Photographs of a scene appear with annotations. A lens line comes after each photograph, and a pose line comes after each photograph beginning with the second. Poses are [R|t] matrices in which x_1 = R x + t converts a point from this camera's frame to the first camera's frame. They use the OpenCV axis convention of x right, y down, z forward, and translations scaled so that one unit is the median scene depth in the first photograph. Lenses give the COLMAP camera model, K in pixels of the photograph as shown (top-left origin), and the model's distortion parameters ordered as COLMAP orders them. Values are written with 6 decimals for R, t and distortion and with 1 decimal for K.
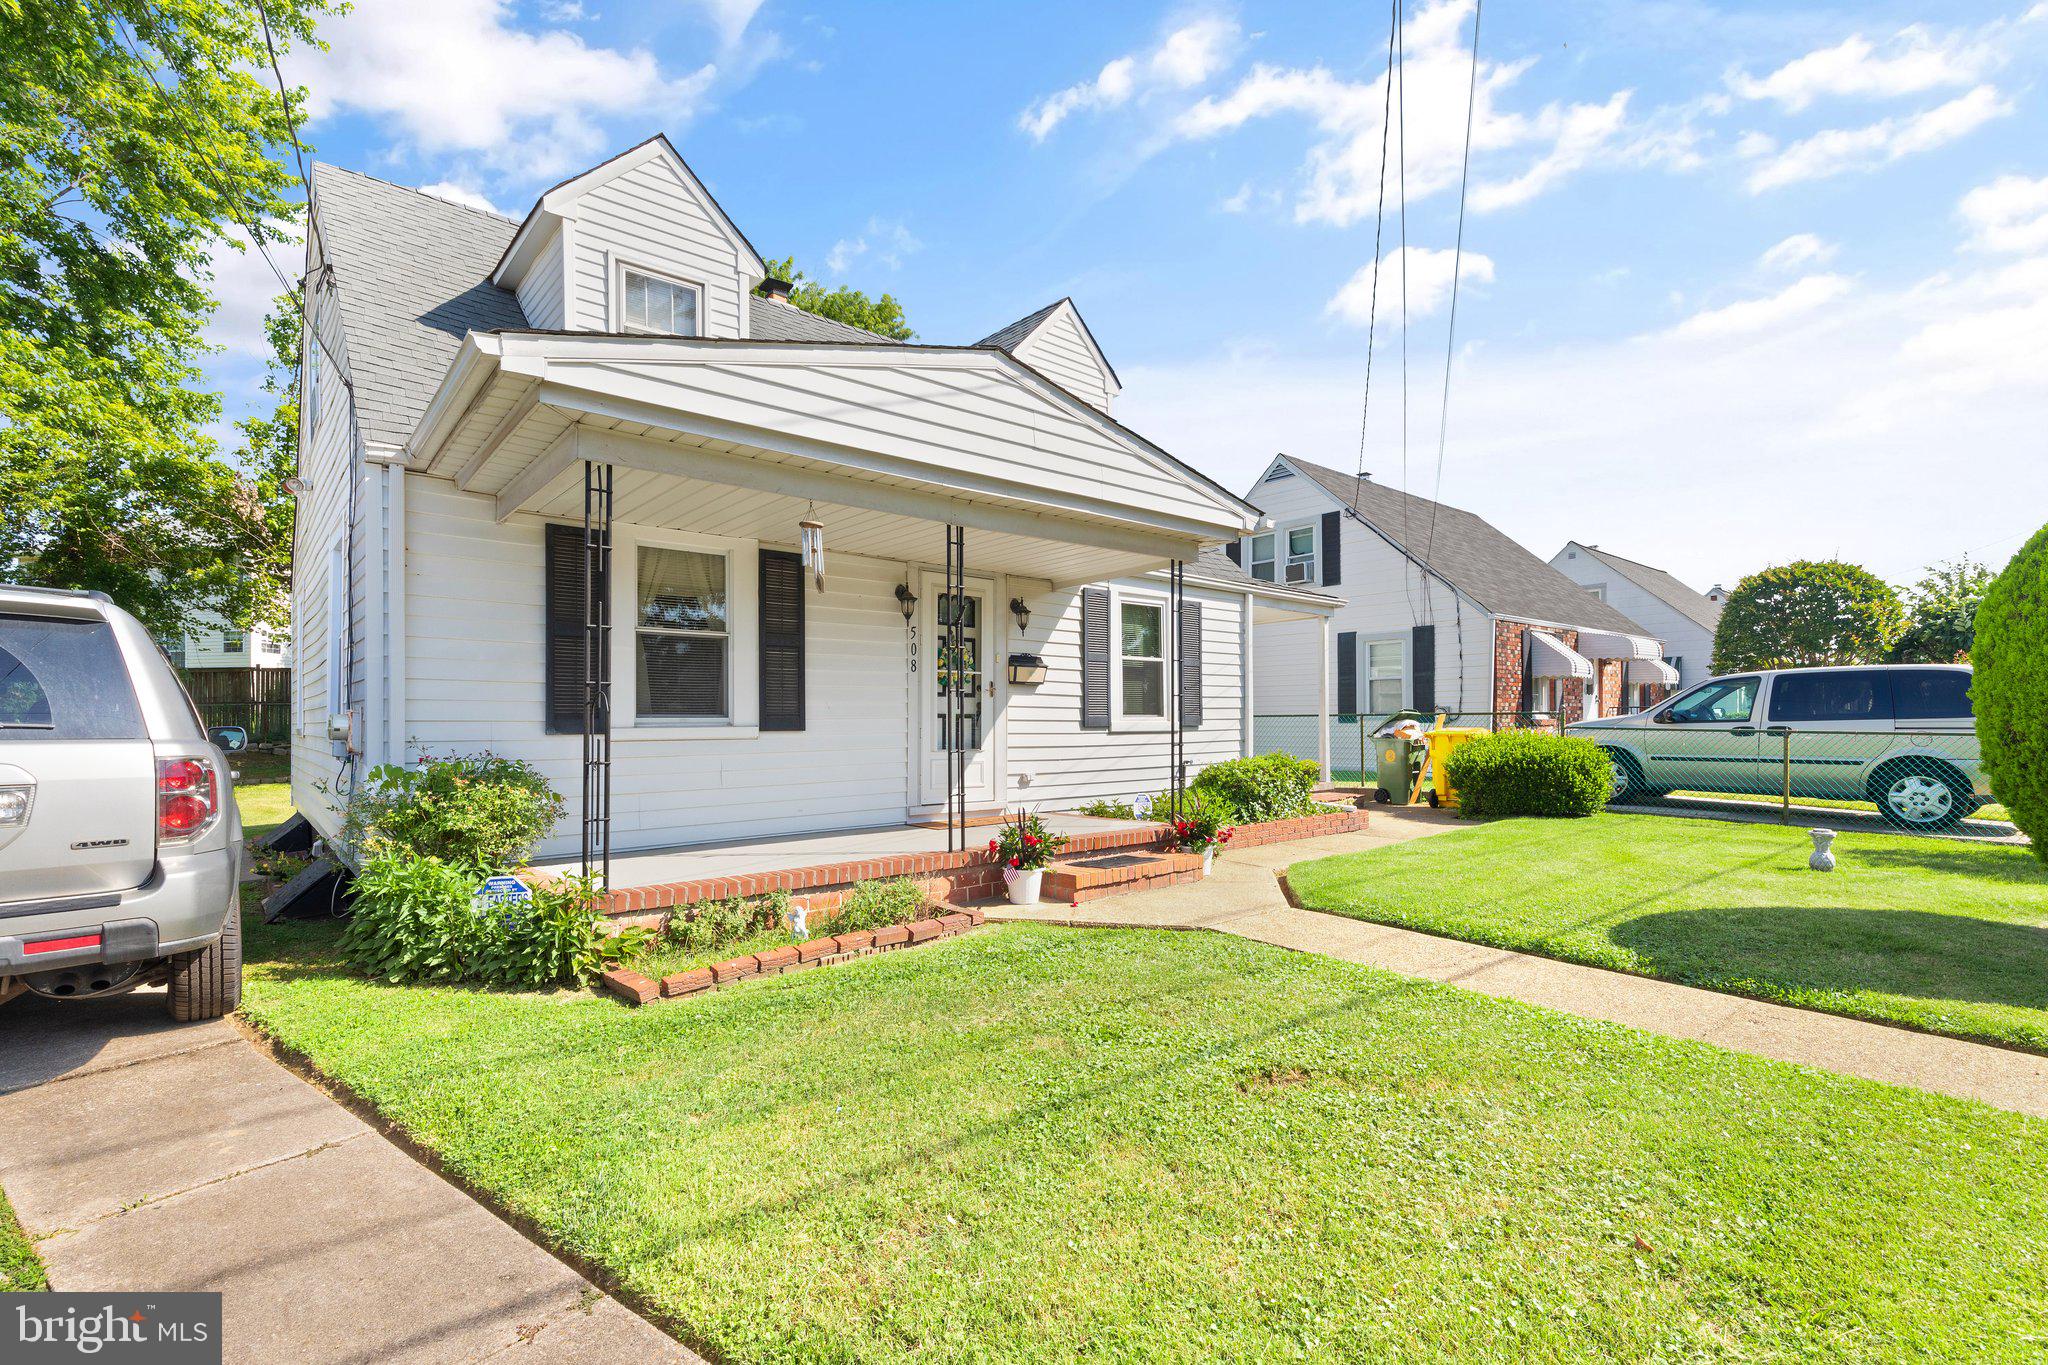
lens RADIAL K [[929.9, 0, 1049.6], [0, 929.9, 716.7], [0, 0, 1]] dist [0.003435, -0.001657]
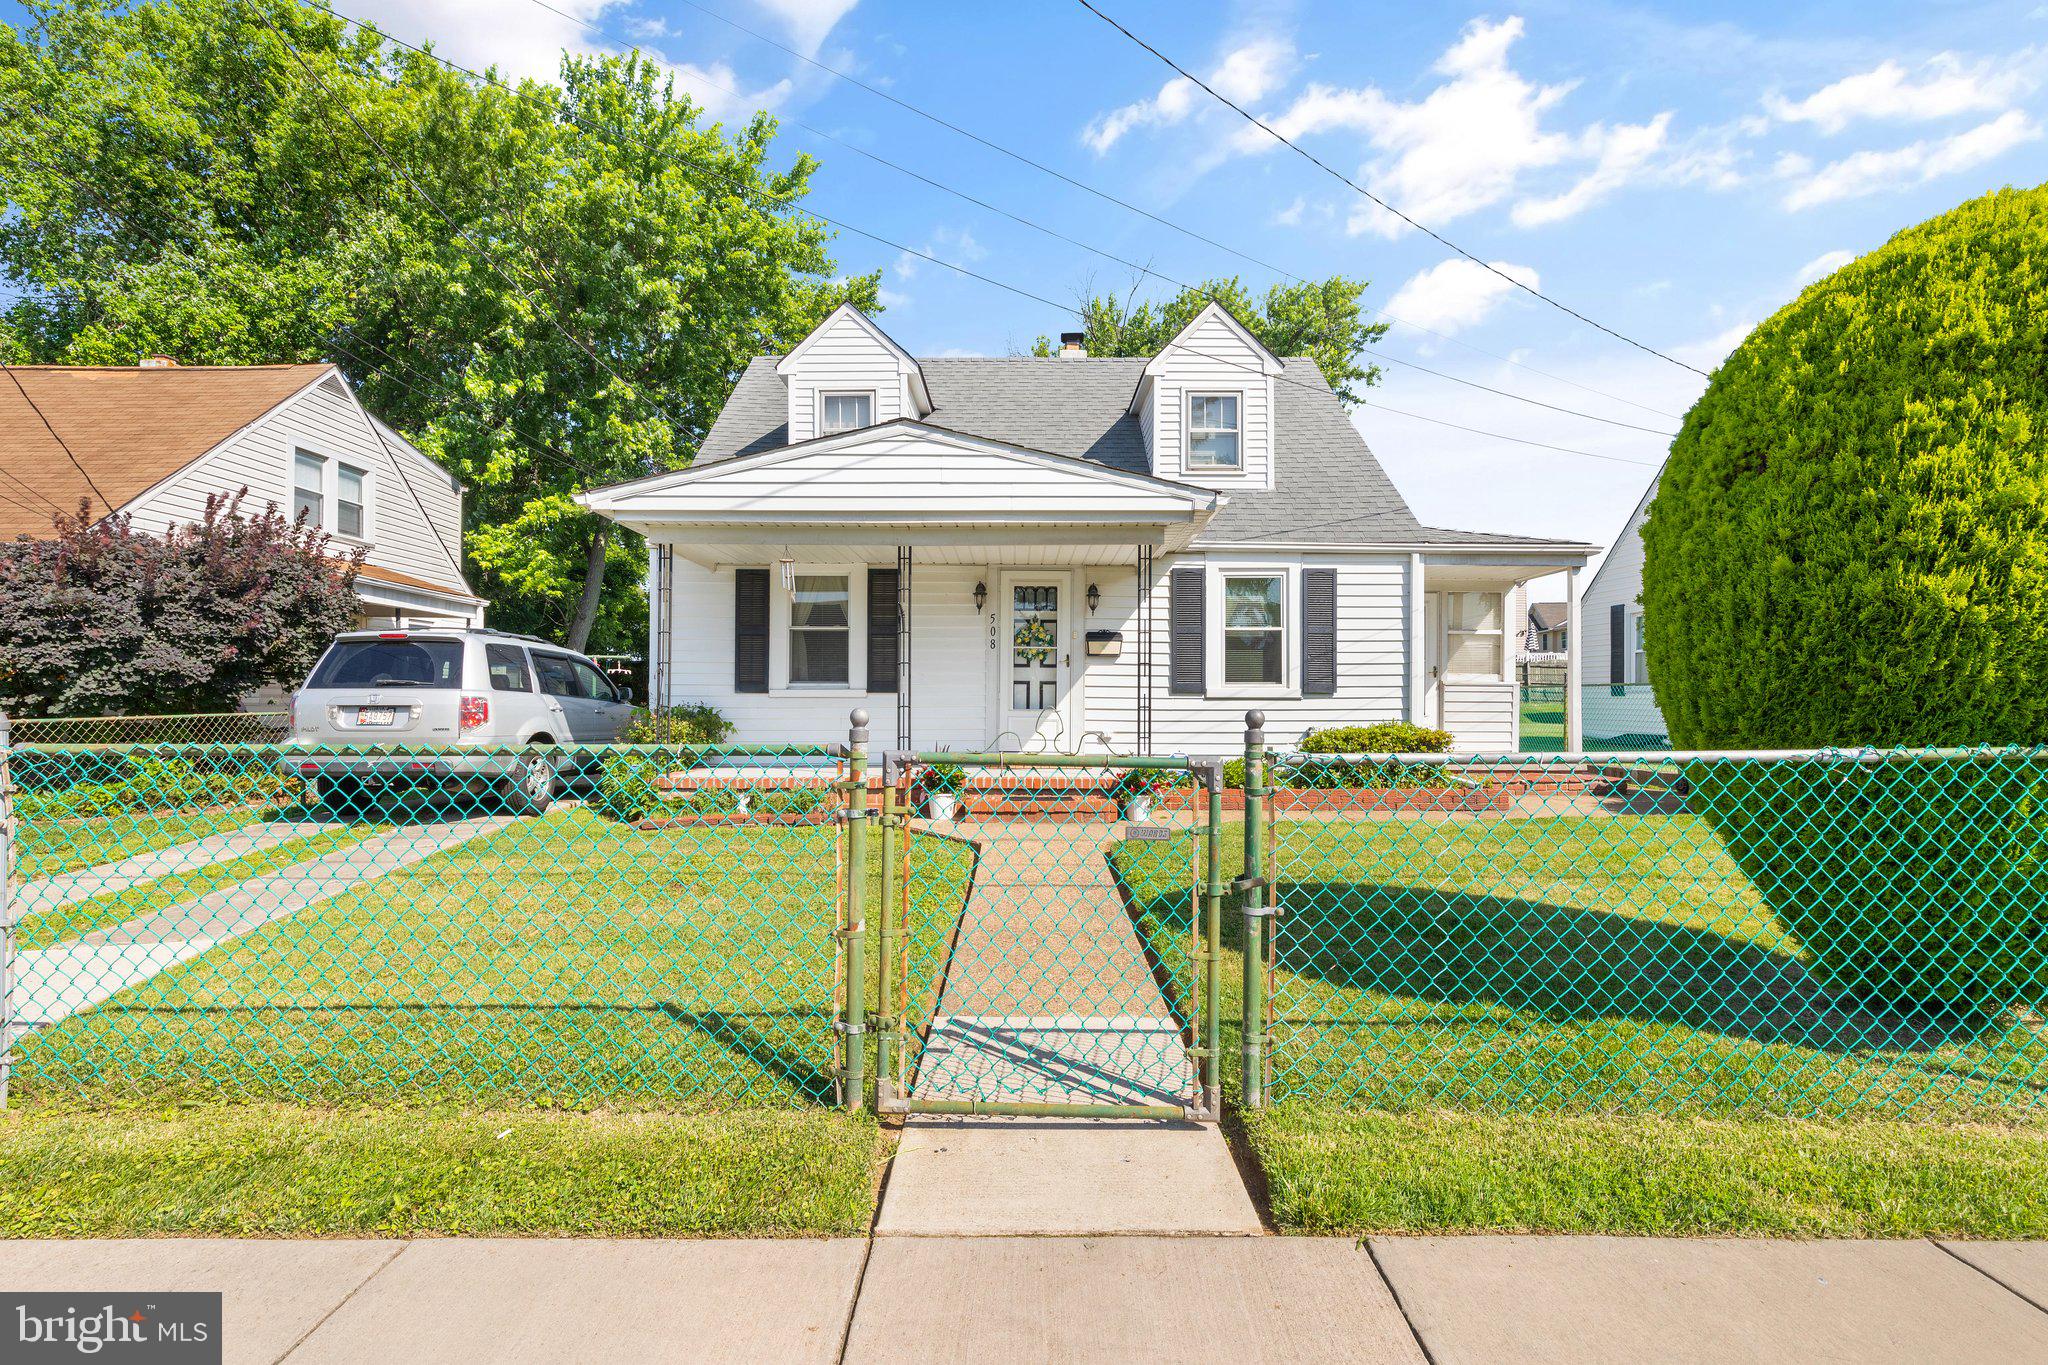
lens RADIAL K [[929.9, 0, 1026.4], [0, 929.9, 684.1], [0, 0, 1]] dist [0.003435, -0.001657]
pose [[0.756977, -0.001896, -0.653439, 0.684665], [-0.002084, 0.999984, -0.005317, 0.007759], [0.653438, 0.005387, 0.756961, 0.041244]]
